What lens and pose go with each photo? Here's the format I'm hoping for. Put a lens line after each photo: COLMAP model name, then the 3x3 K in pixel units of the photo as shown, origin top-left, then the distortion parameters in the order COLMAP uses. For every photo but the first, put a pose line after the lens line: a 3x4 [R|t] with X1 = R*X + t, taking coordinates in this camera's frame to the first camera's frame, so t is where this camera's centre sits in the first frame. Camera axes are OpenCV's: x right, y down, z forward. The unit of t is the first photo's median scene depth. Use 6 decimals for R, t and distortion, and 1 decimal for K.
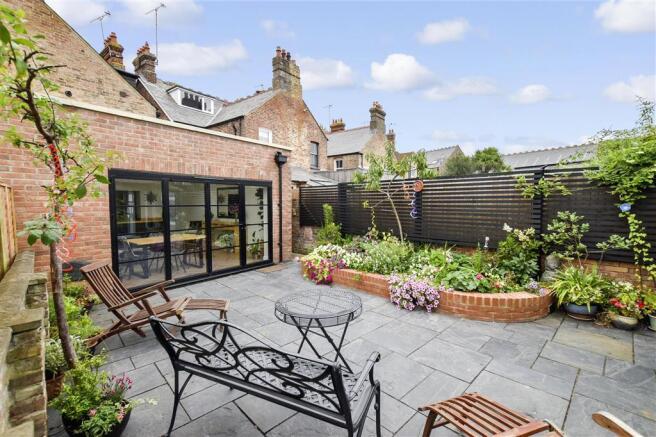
lens RADIAL K [[290.8, 0, 325.5], [0, 290.8, 218.2], [0, 0, 1]] dist [0.006207, 0.000429]
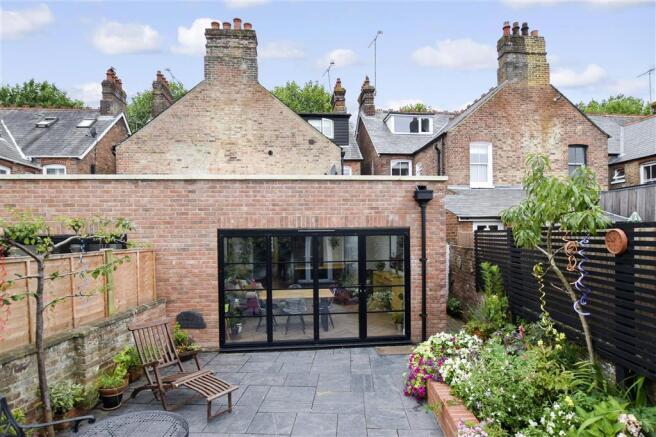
lens RADIAL K [[359.8, 0, 327.0], [0, 359.8, 237.0], [0, 0, 1]] dist [-0.011805, 0.000622]
pose [[0.687029, -0.001632, -0.726628, 0.318197], [-0.027547, 0.999220, -0.028289, -0.070596], [0.726108, 0.039452, 0.686448, 0.230242]]
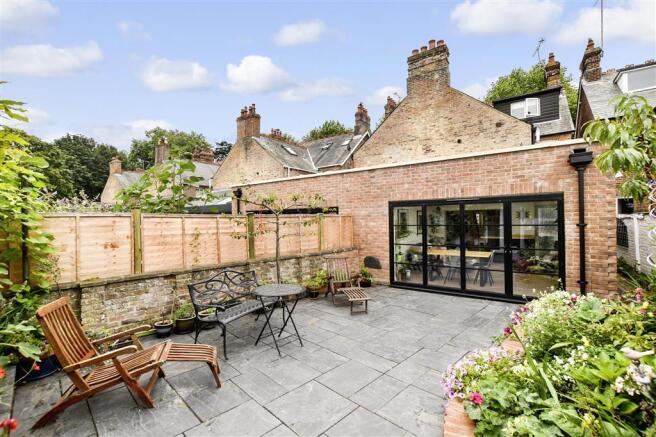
lens RADIAL K [[290.8, 0, 330.5], [0, 290.8, 218.2], [0, 0, 1]] dist [0.006207, 0.000429]
pose [[0.041931, -0.004257, -0.999111, 0.506966], [-0.036854, 0.999304, -0.005805, -0.036346], [0.998441, 0.037065, 0.041745, 0.382568]]
